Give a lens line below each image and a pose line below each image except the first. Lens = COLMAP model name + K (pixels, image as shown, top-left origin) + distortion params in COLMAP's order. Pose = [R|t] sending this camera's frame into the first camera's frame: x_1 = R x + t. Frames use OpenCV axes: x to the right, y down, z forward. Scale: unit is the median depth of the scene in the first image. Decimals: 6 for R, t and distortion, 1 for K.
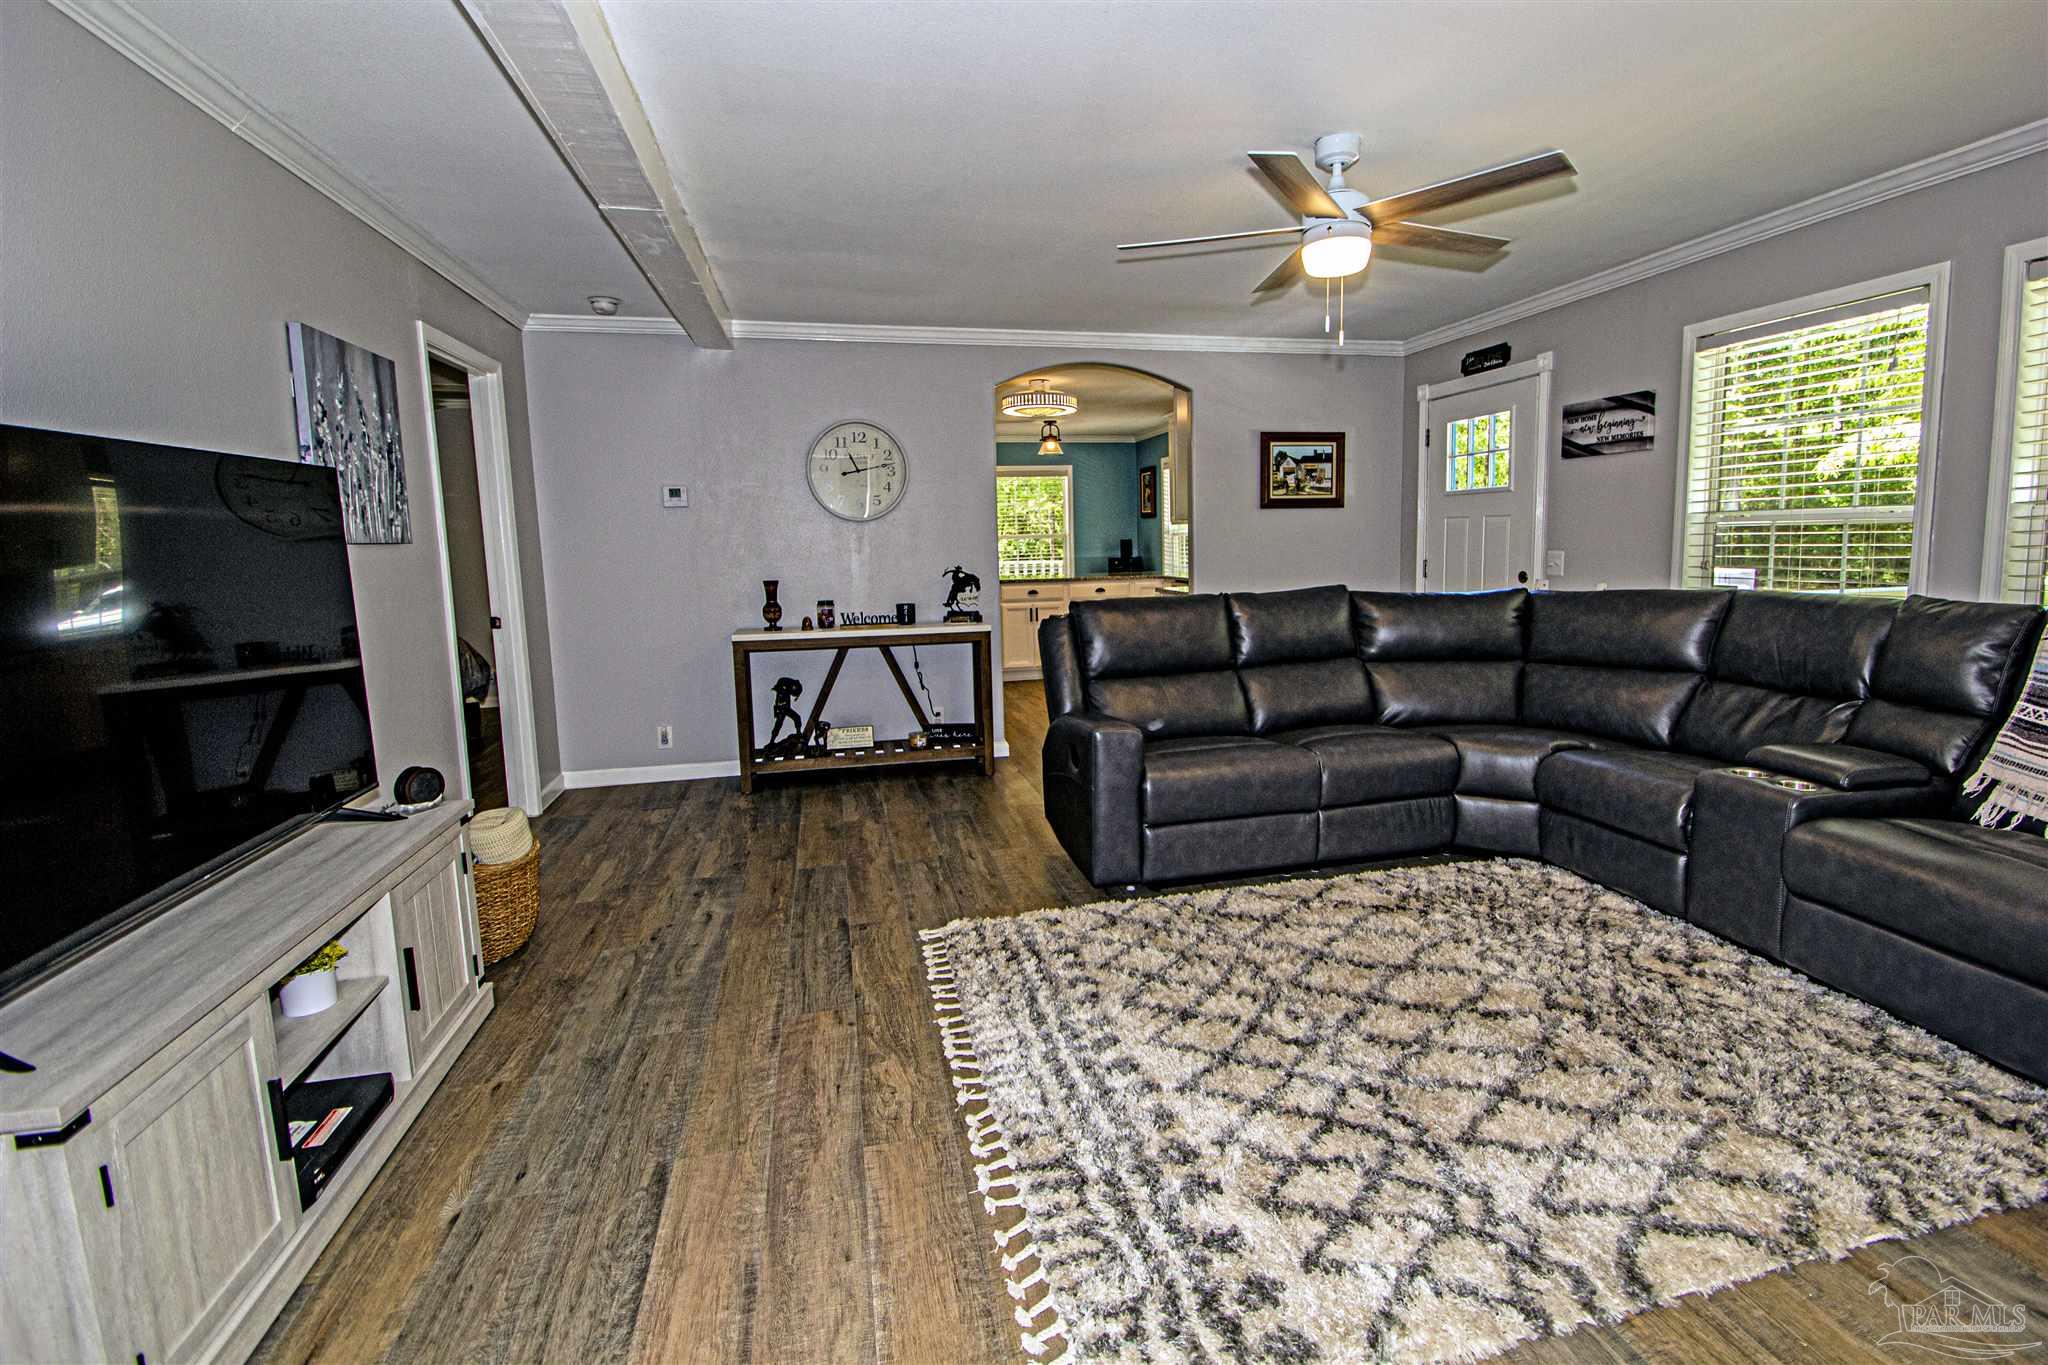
lens RADIAL K [[951.5, 0, 1061.0], [0, 951.5, 652.8], [0, 0, 1]] dist [0.015769, -0.020453]
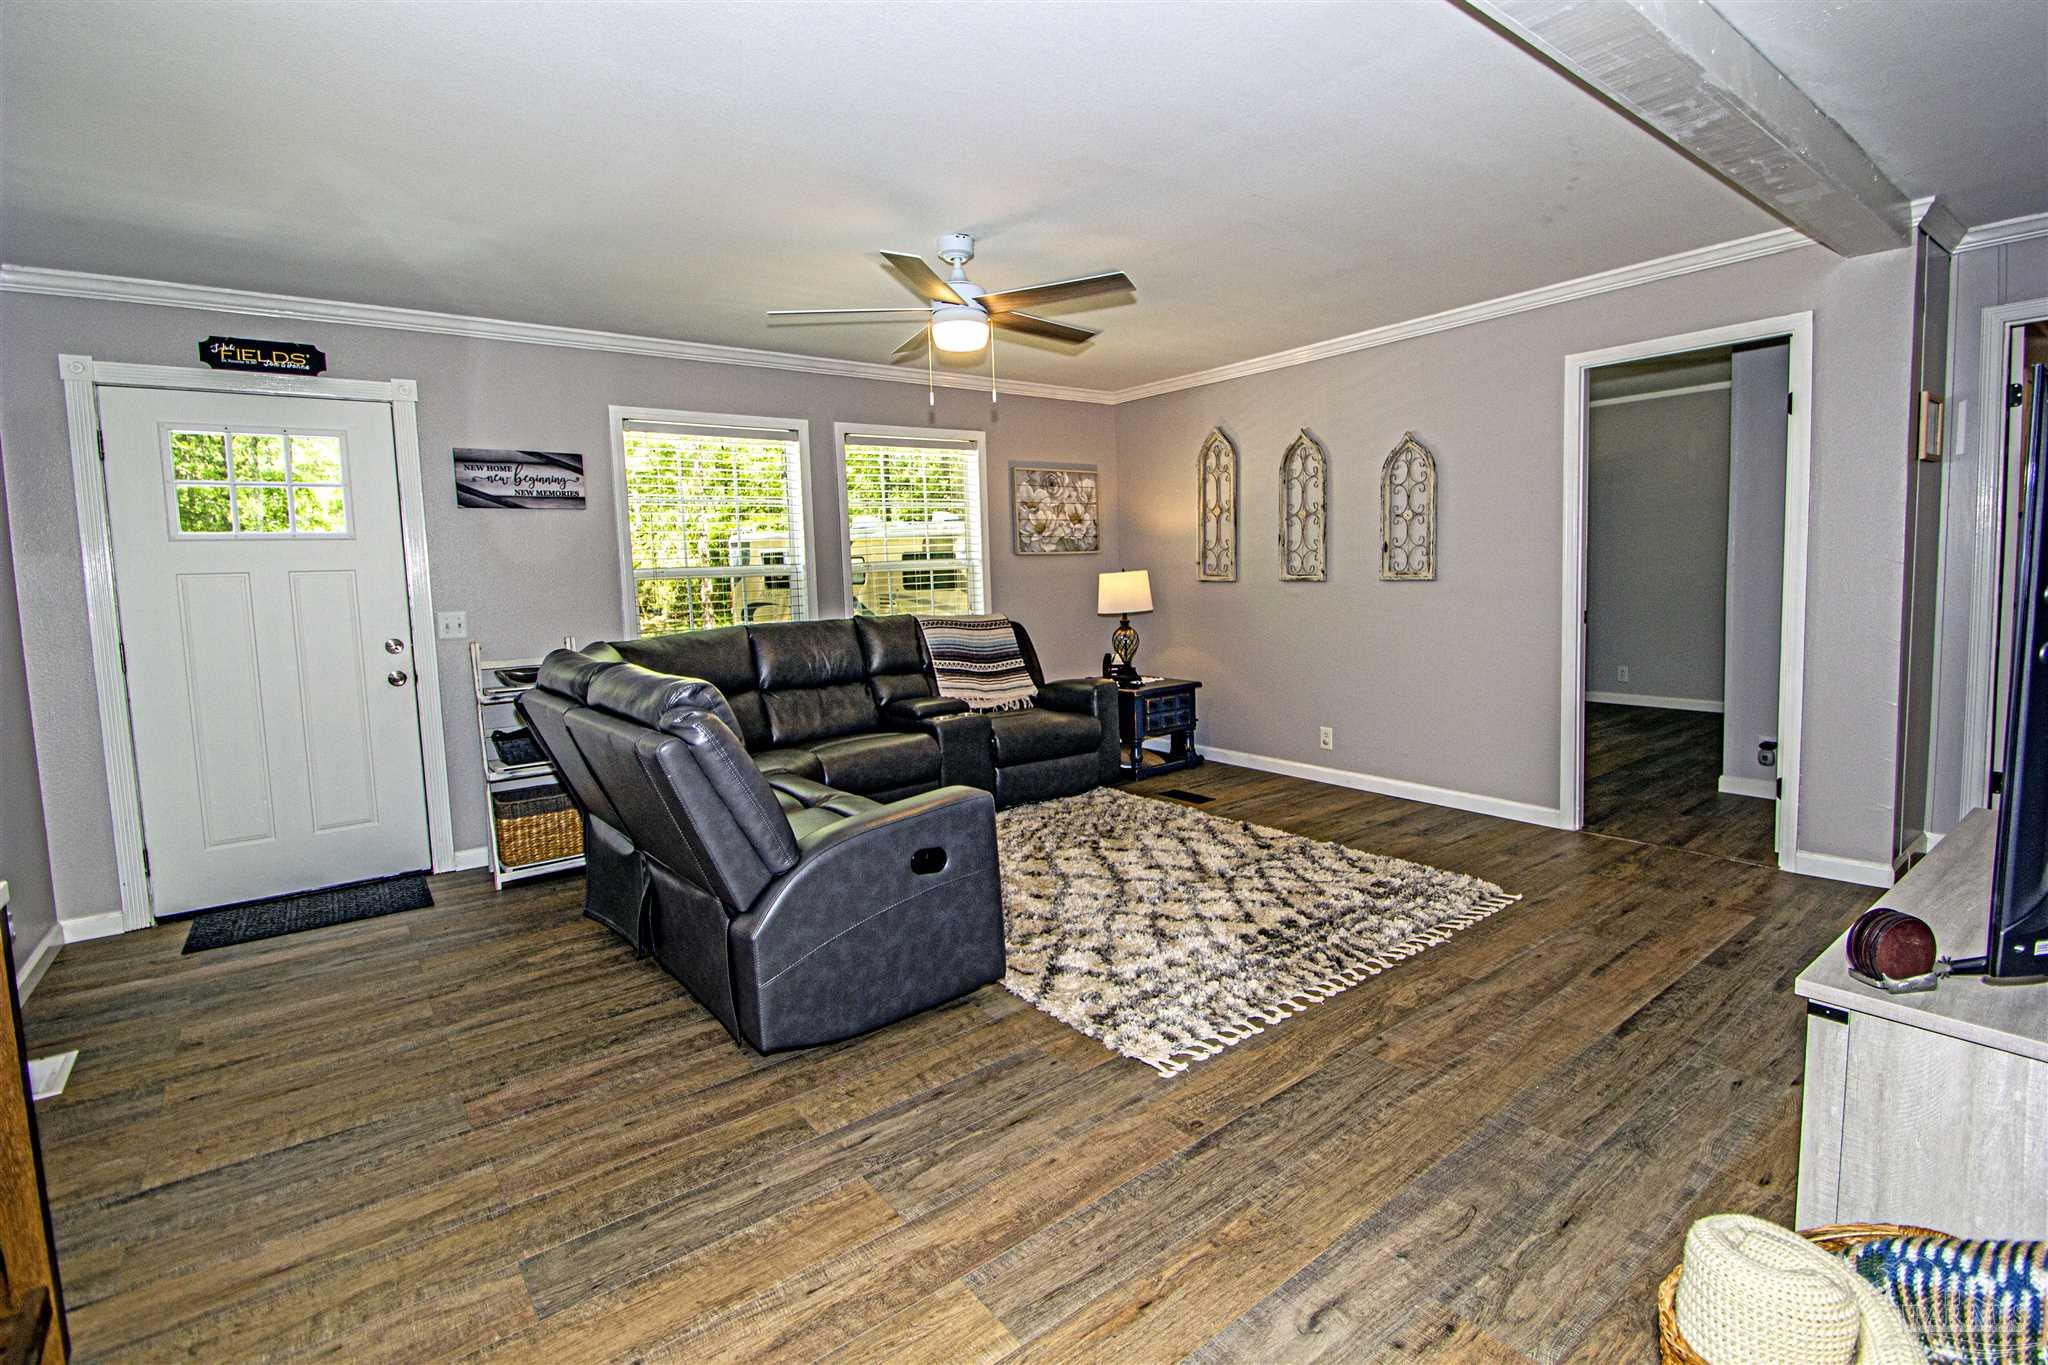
lens RADIAL K [[943.6, 0, 1061.9], [0, 943.6, 644.2], [0, 0, 1]] dist [0.019045, -0.020870]
pose [[-0.420135, -0.040081, 0.906576, -0.725592], [0.148283, 0.982564, 0.112159, -0.130570], [-0.895264, 0.181552, -0.406867, 1.229945]]
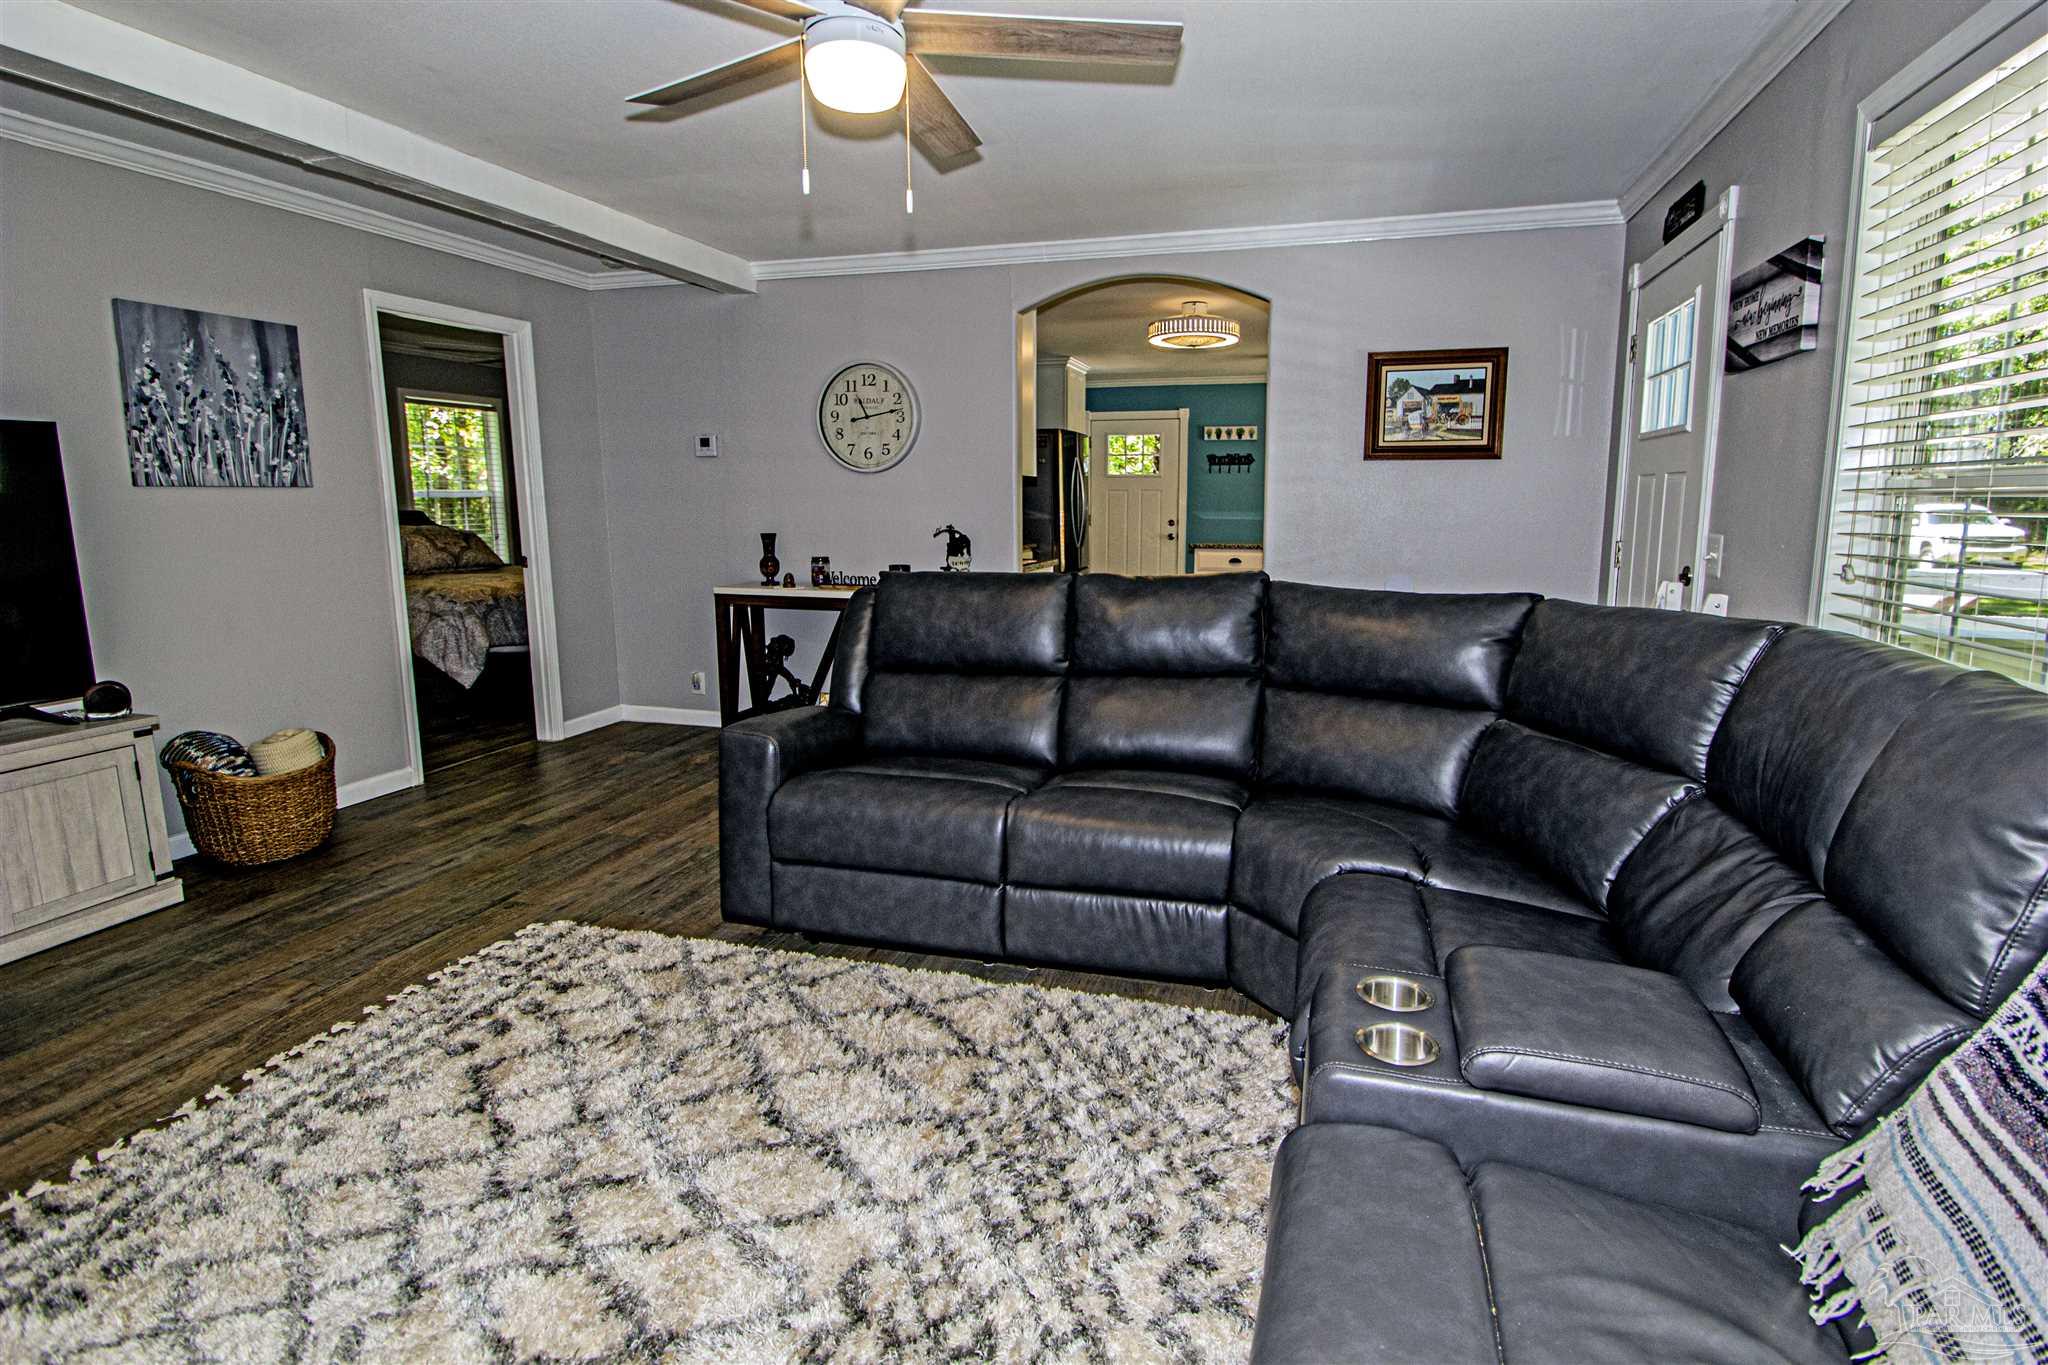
lens RADIAL K [[1001.8, 0, 1060.0], [0, 1001.8, 651.1], [0, 0, 1]] dist [0.015876, -0.022771]
pose [[0.868549, 0.096050, -0.486208, 0.681035], [-0.077895, 0.995304, 0.057471, -0.057221], [0.489444, -0.012043, 0.871951, 0.384938]]
